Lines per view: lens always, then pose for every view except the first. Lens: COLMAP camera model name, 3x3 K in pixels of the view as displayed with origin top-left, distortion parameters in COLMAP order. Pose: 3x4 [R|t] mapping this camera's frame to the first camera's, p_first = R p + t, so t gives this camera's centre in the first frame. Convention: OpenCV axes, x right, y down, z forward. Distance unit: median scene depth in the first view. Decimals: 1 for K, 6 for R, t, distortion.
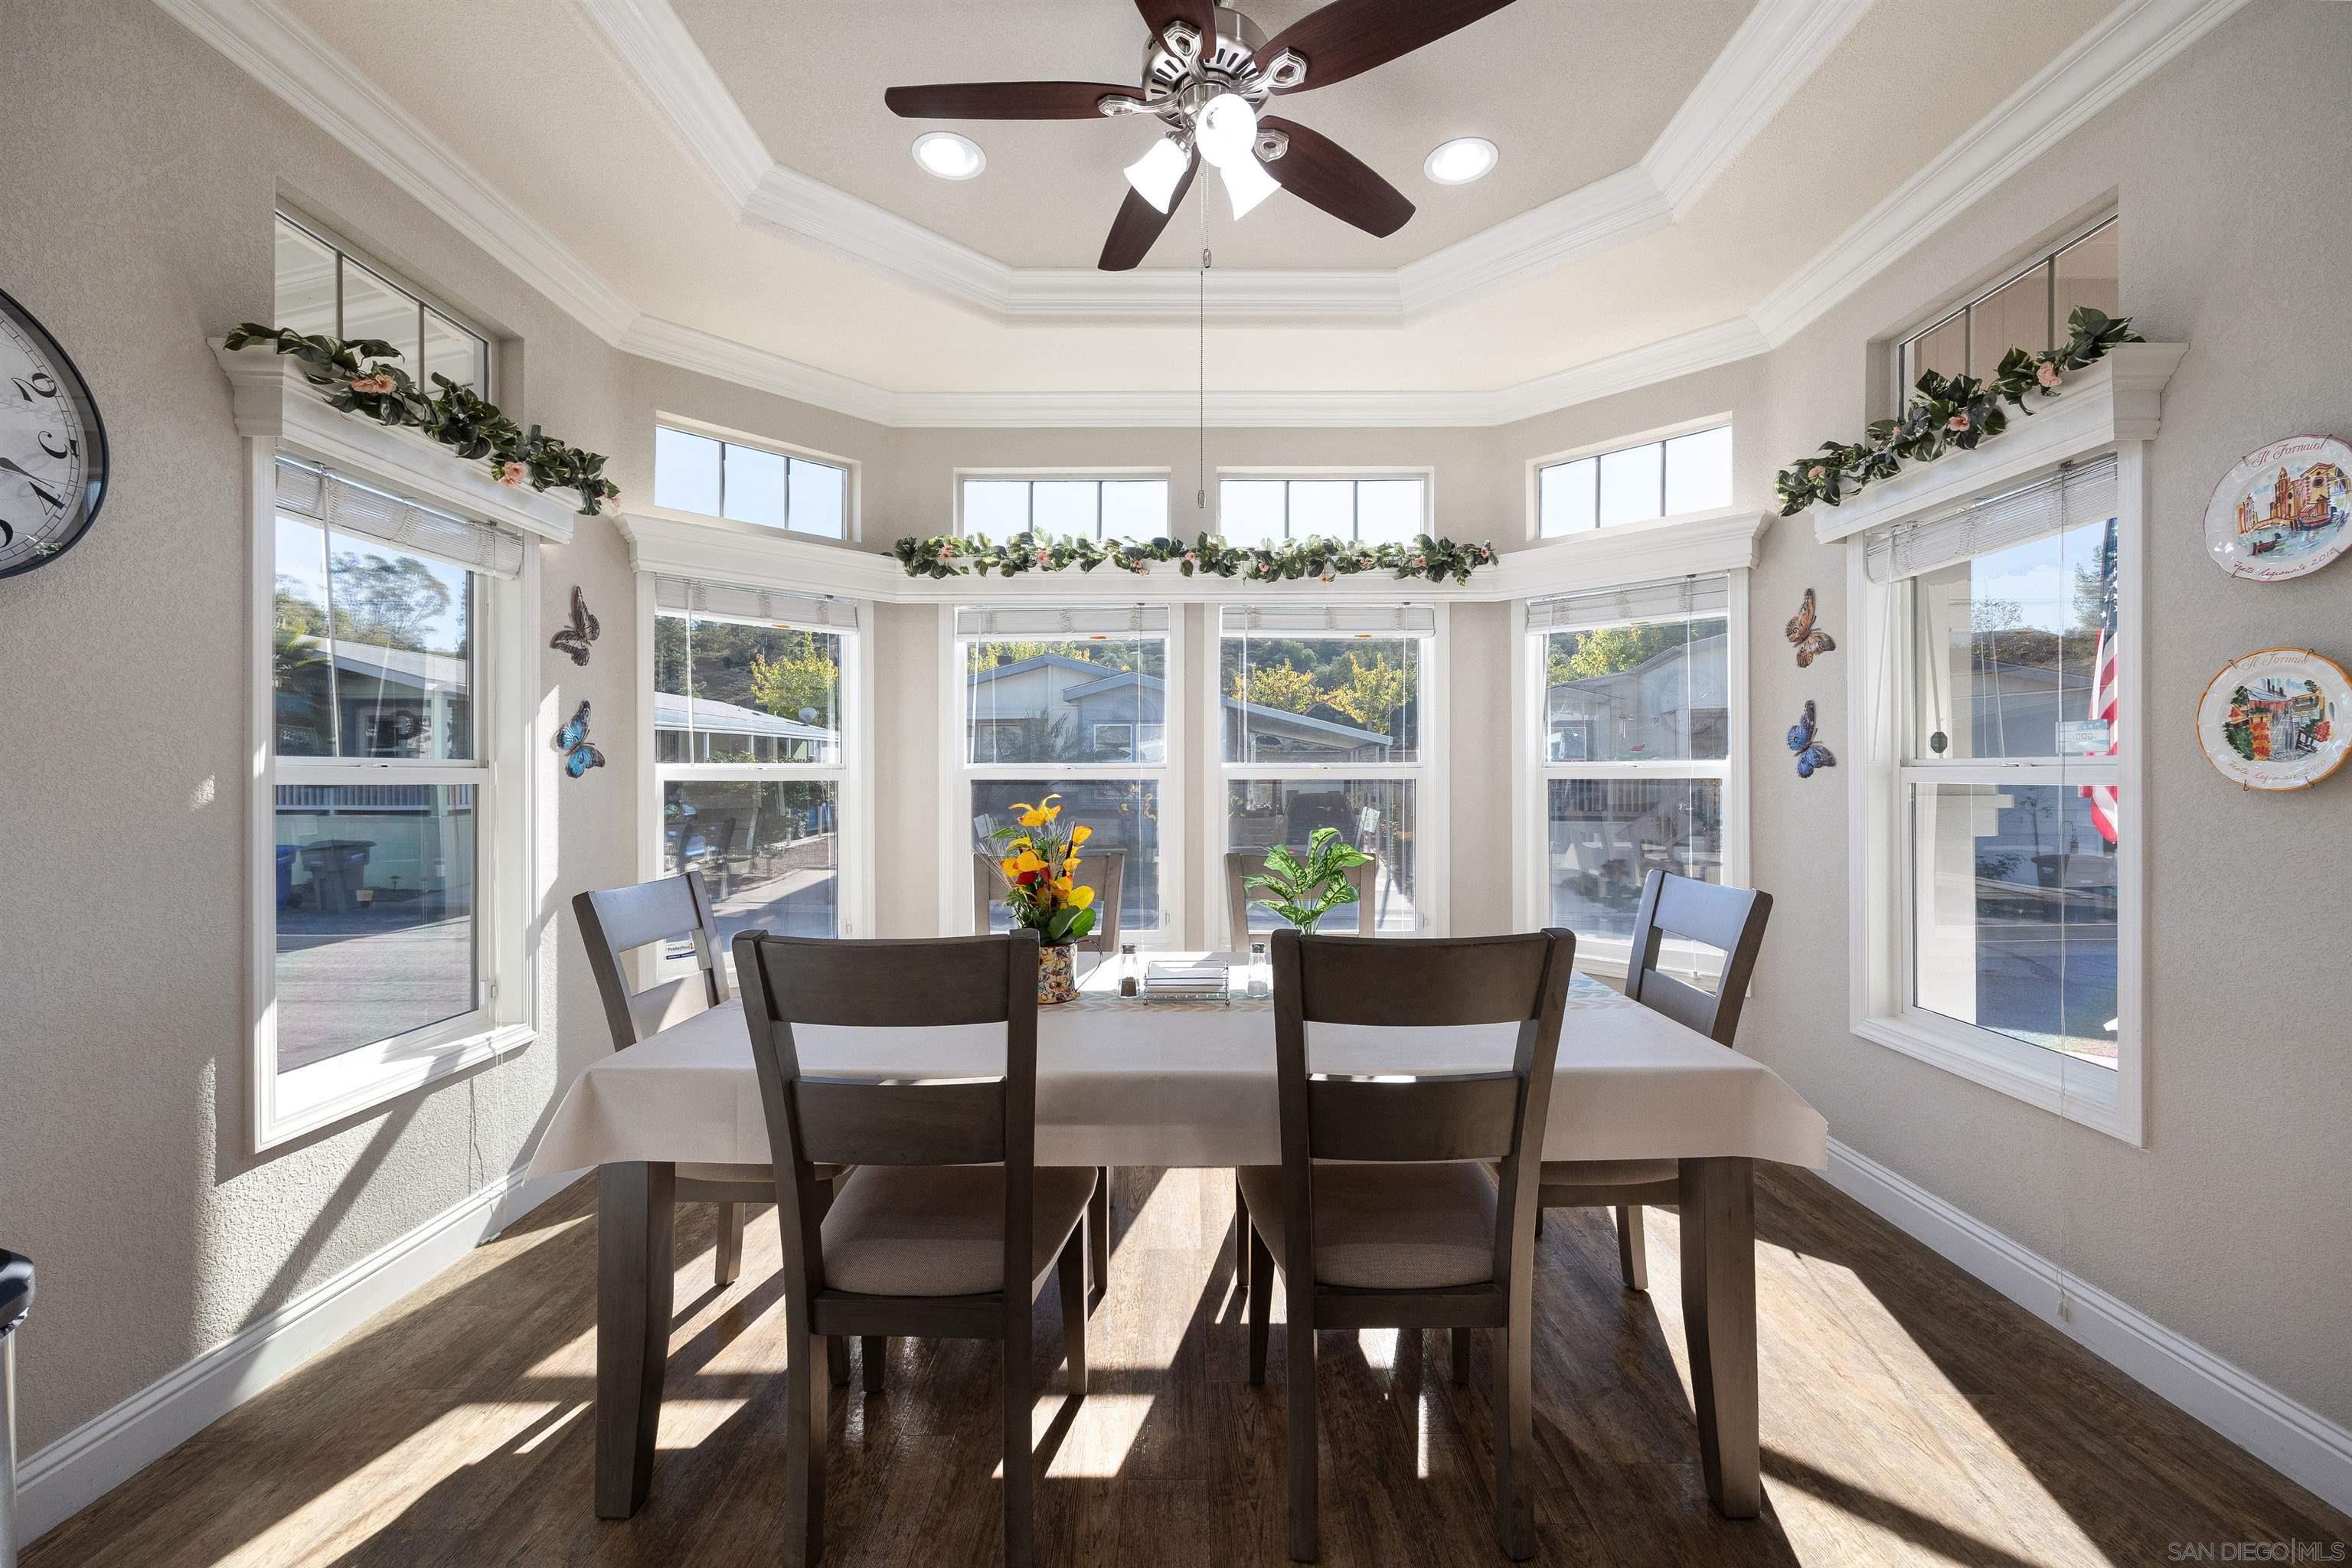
lens RADIAL K [[941.6, 0, 1152.0], [0, 941.6, 770.3], [0, 0, 1]] dist [-0.000099, 0.000008]
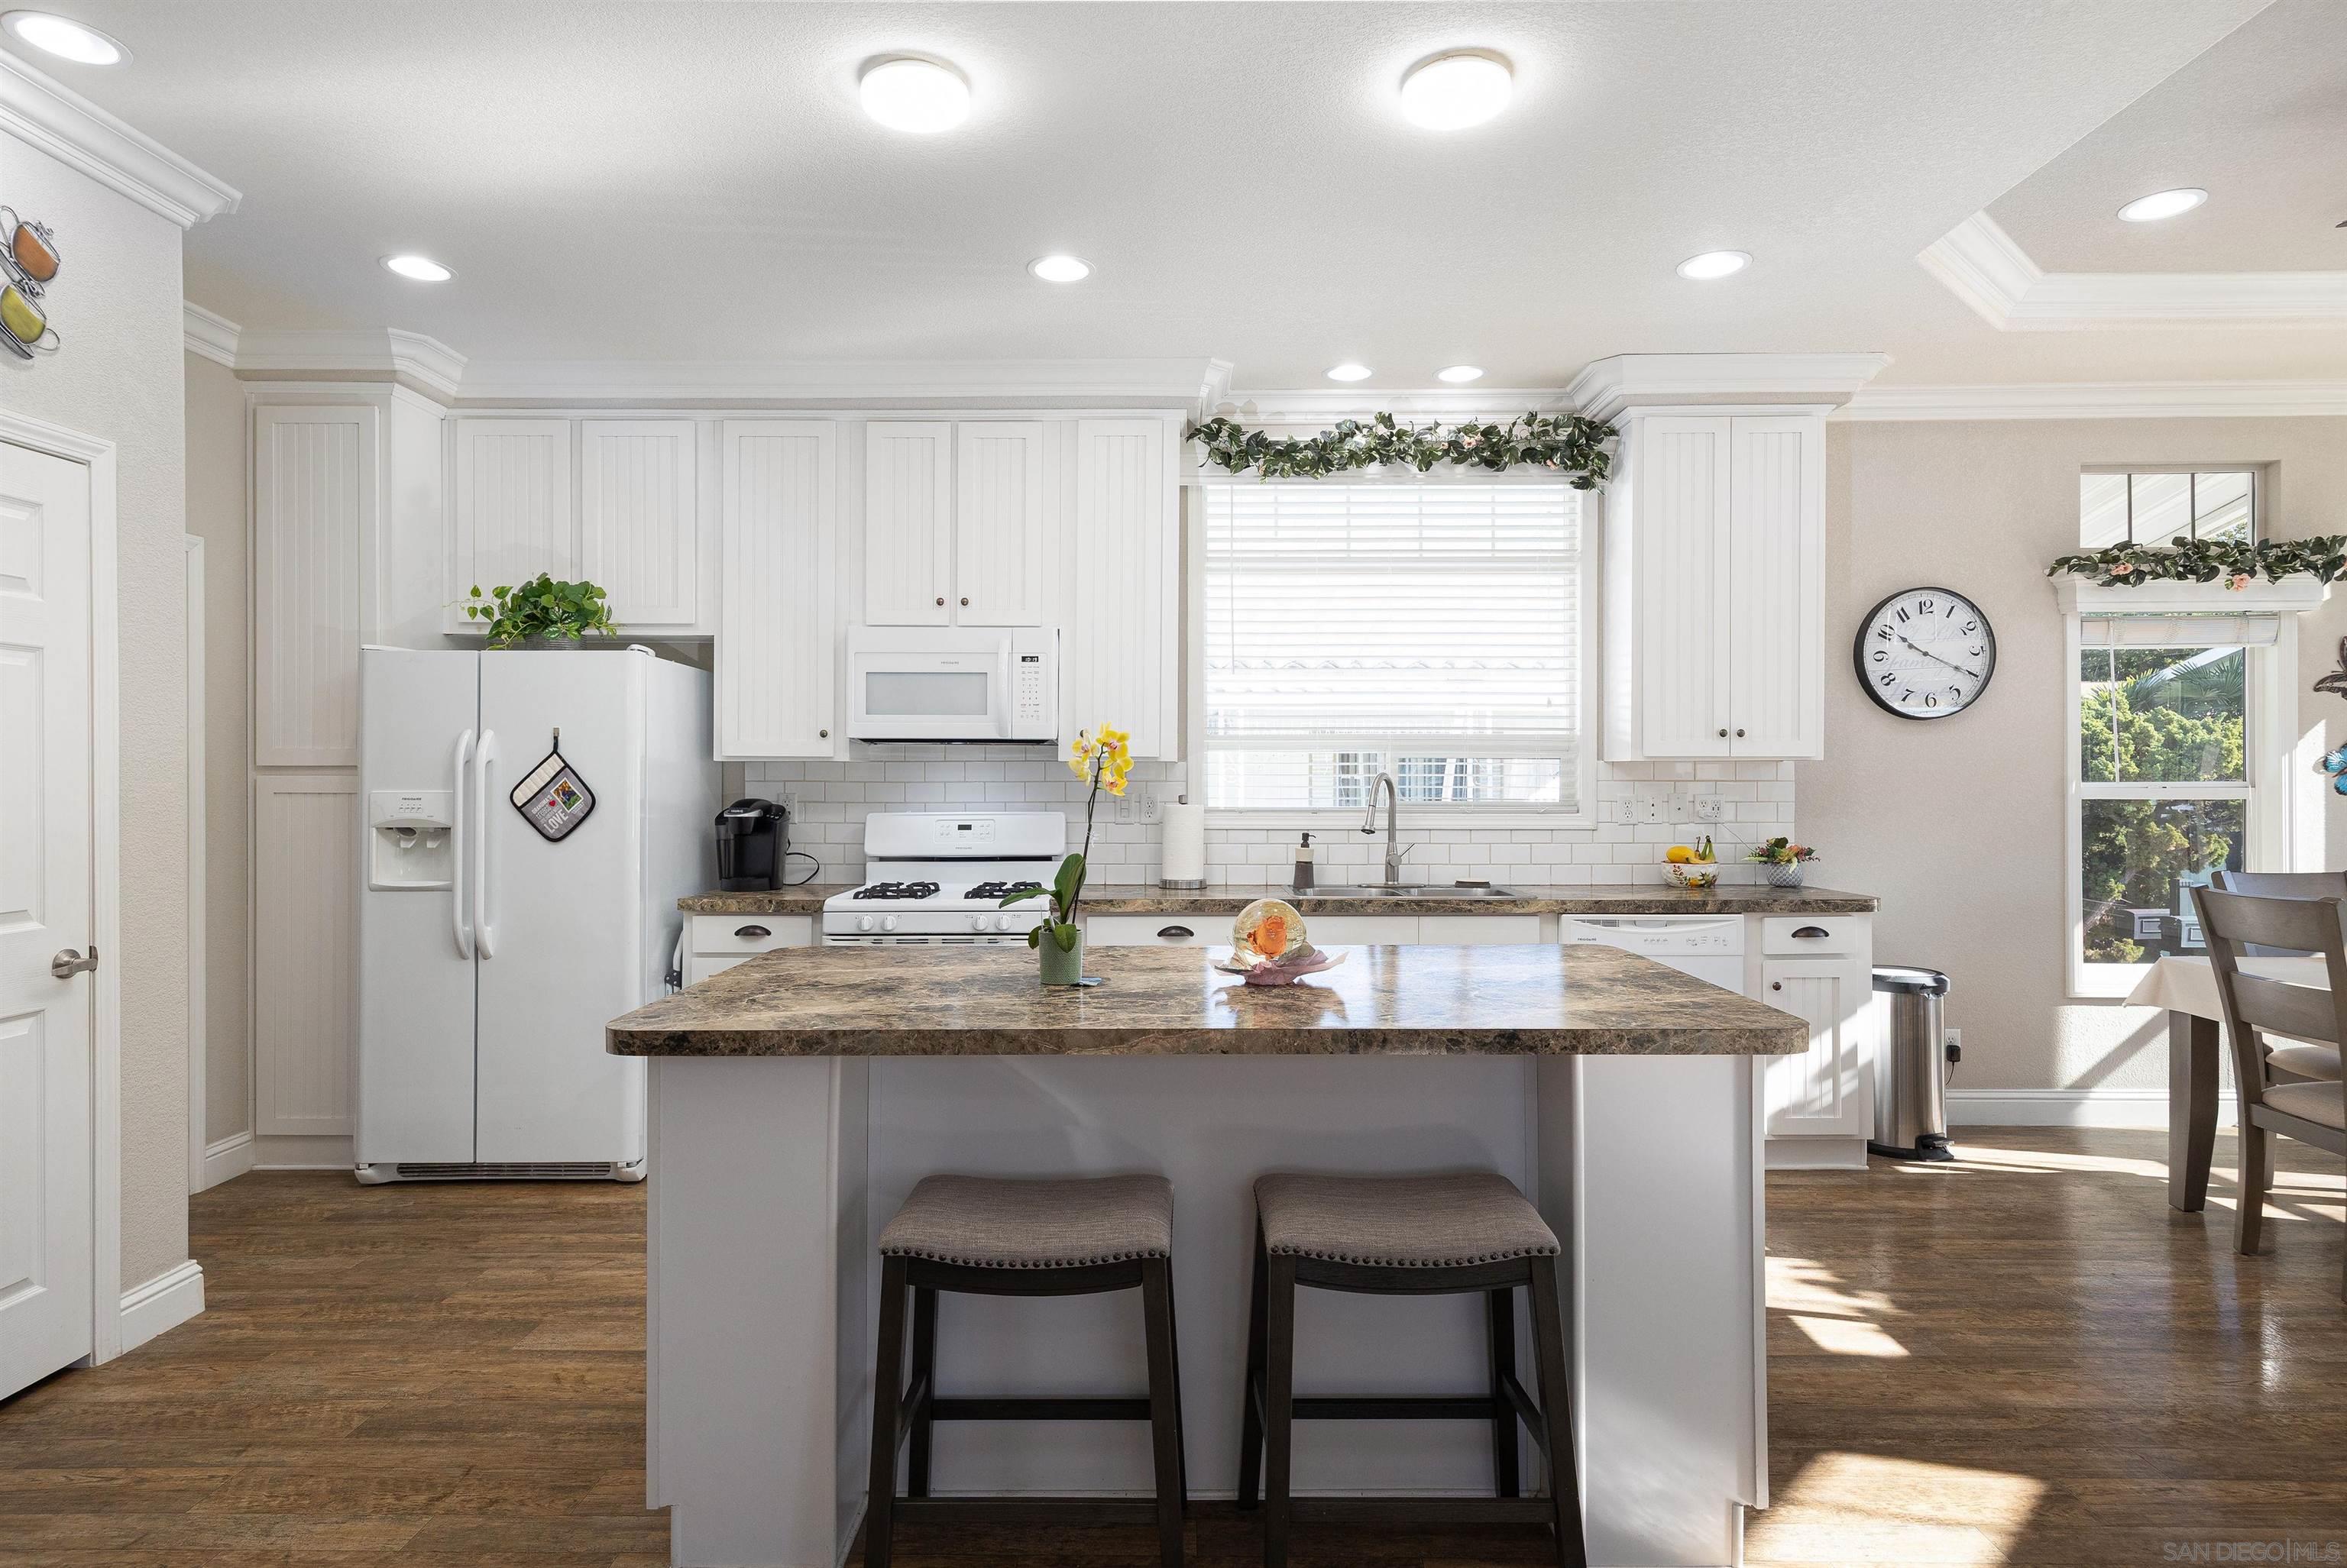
lens RADIAL K [[1256.0, 0, 1163.9], [0, 1256.0, 776.7], [0, 0, 1]] dist [0.005015, 0.001118]
pose [[0.026744, -0.001880, -0.999641, 0.734522], [0.007148, 0.999973, -0.001689, -0.018524], [0.999617, -0.007100, 0.026756, -0.422056]]
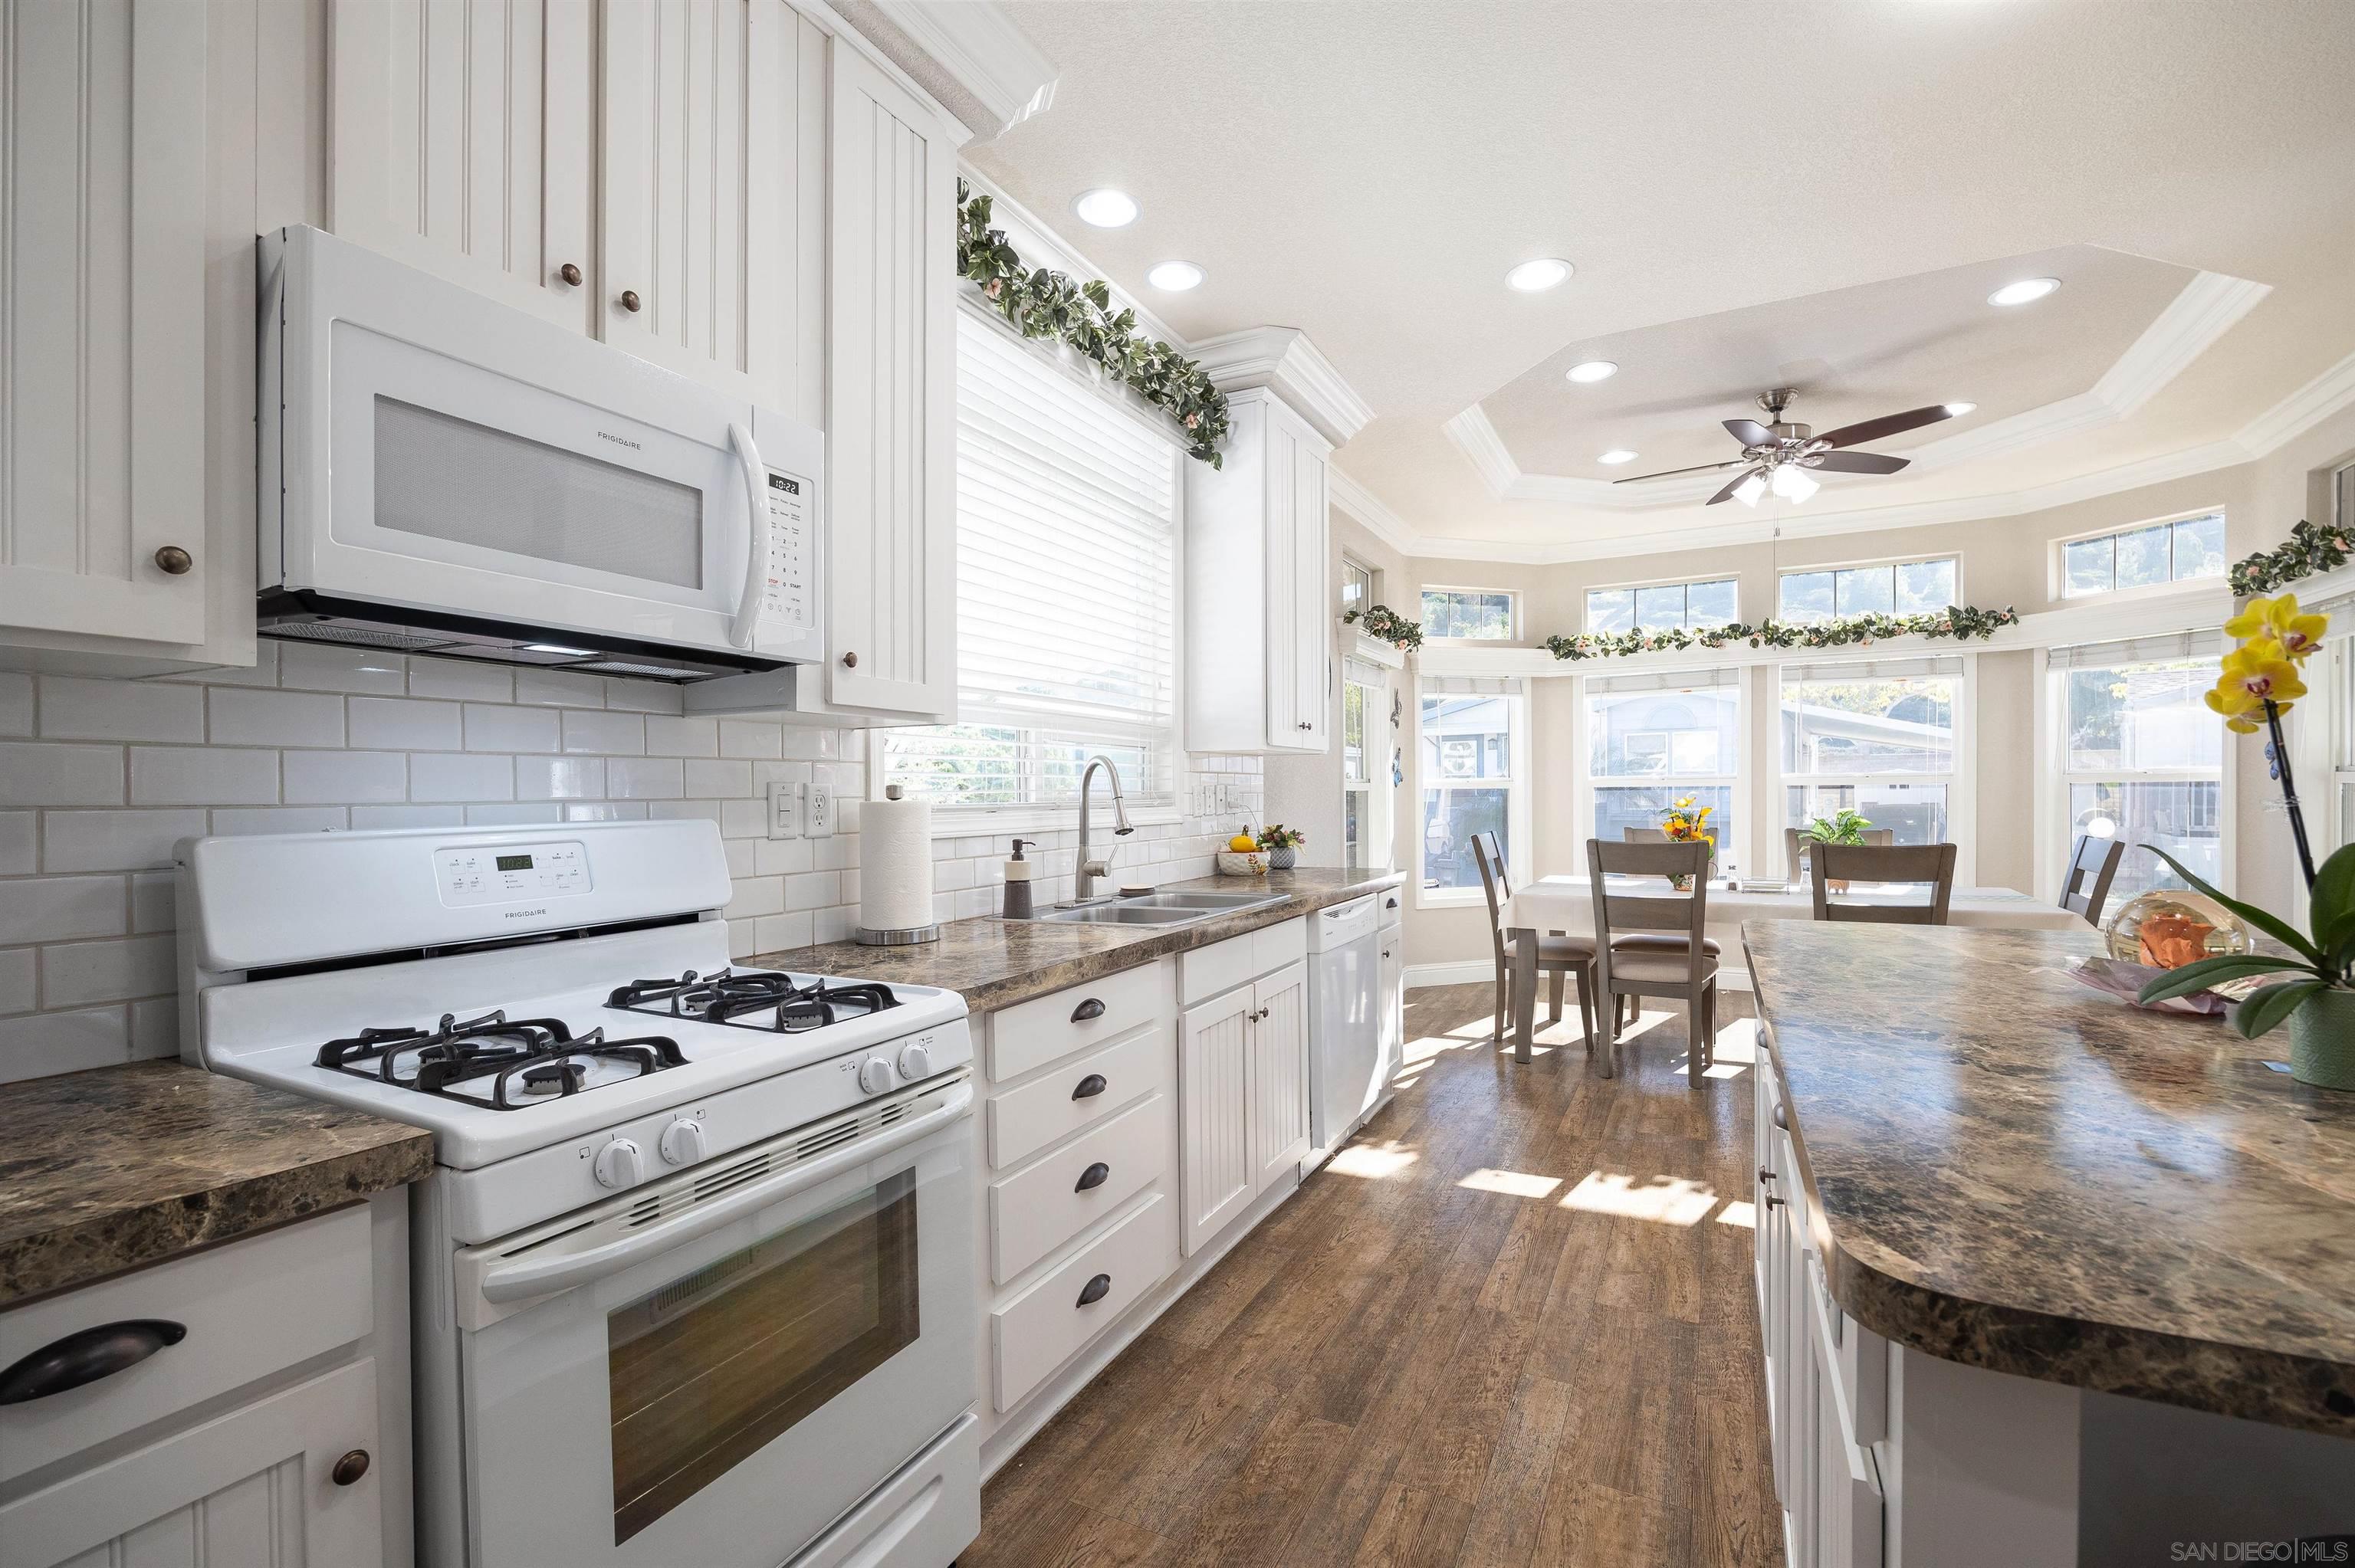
lens RADIAL K [[1016.0, 0, 1198.4], [0, 1016.0, 799.8], [0, 0, 1]] dist [0.000503, 0.000269]
pose [[0.904247, -0.003373, -0.426996, -0.072310], [0.010406, 0.999846, 0.014138, -0.000561], [0.426883, -0.017228, 0.904143, -0.825629]]
